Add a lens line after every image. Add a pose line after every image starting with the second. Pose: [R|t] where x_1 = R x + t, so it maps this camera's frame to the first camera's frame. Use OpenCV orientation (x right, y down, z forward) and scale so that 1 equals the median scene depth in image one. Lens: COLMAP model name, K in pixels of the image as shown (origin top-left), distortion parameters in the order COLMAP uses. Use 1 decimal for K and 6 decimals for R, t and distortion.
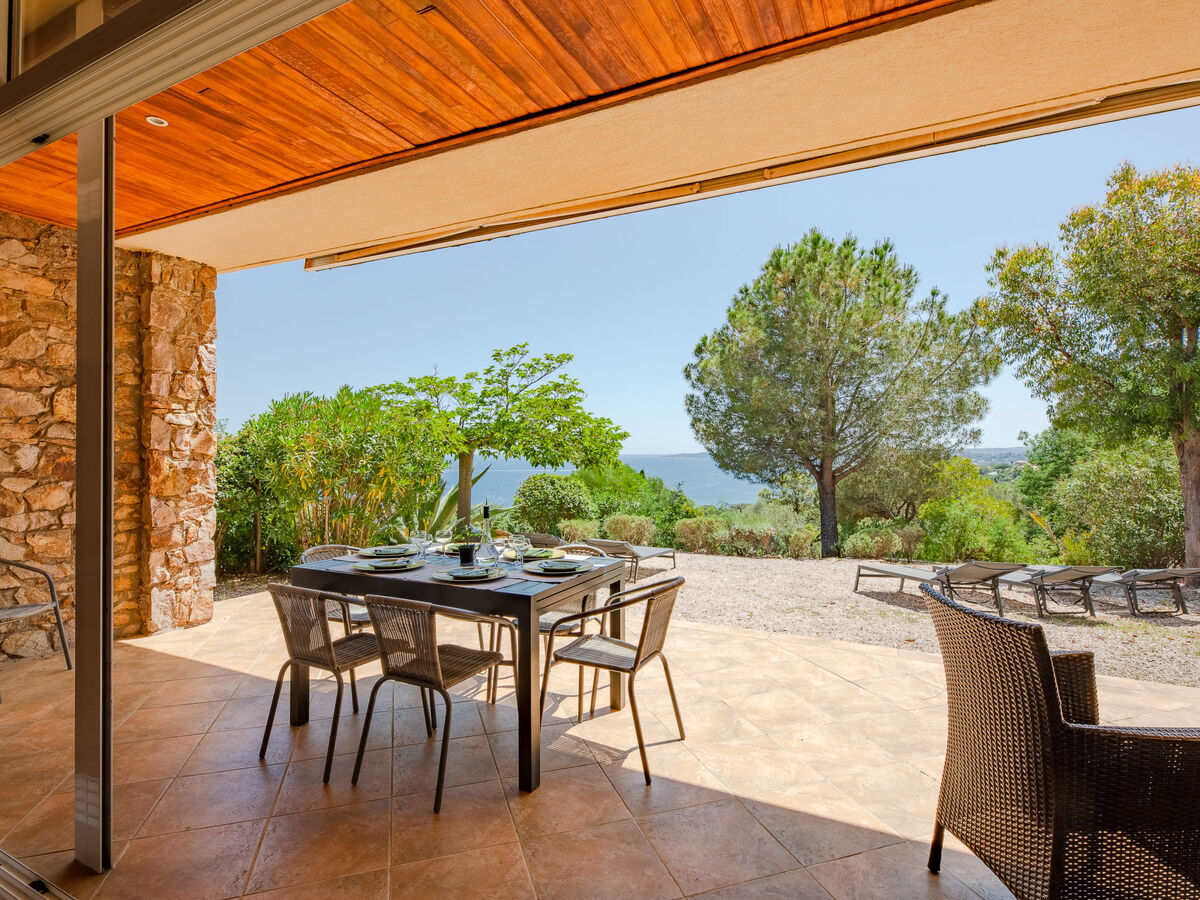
lens RADIAL K [[611.2, 0, 600.0], [0, 611.2, 450.0], [0, 0, 1]] dist [0.000876, 0.000279]
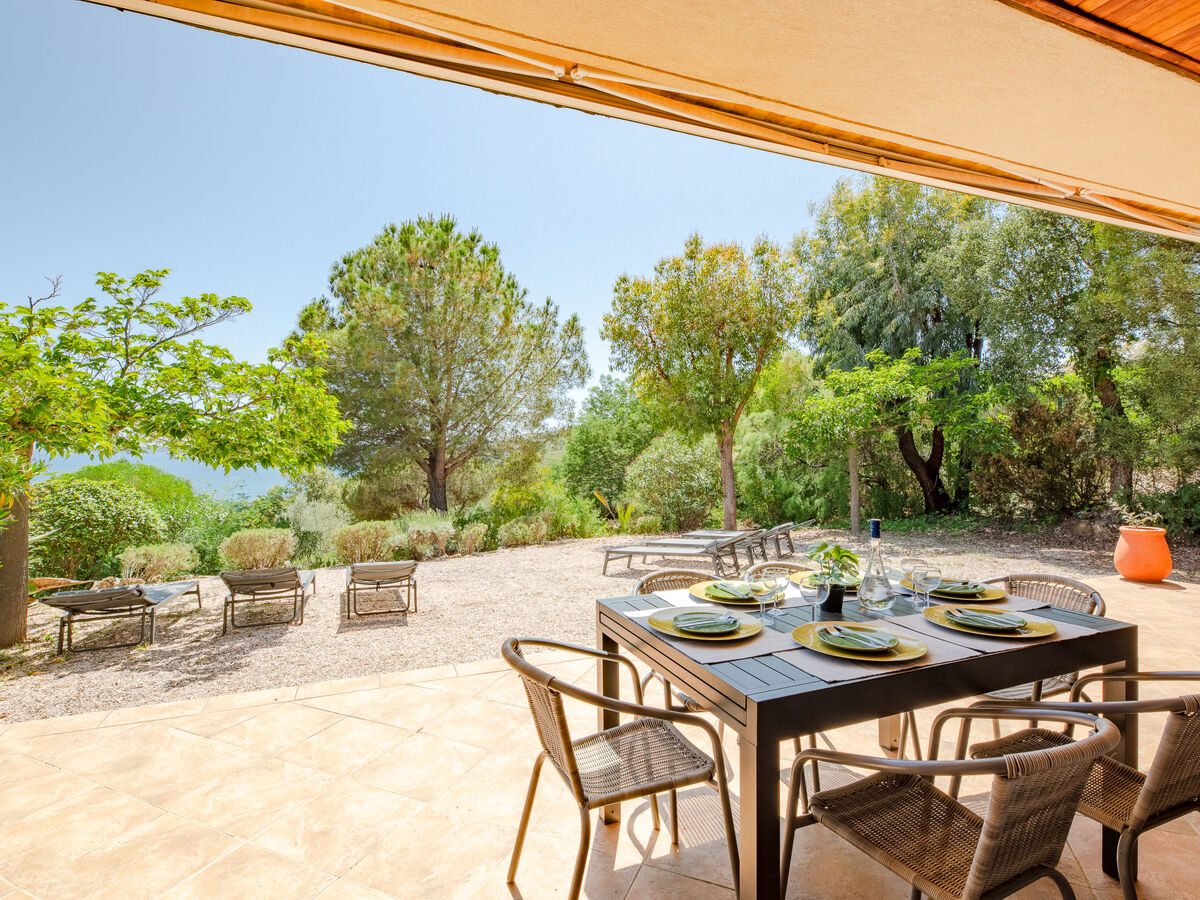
lens RADIAL K [[595.9, 0, 600.0], [0, 595.9, 450.0], [0, 0, 1]] dist [-0.001442, -0.000305]
pose [[0.660531, -0.012179, 0.750700, -0.285964], [0.002573, 0.999899, 0.013958, 0.000405], [-0.750795, -0.007289, 0.660495, 0.260849]]
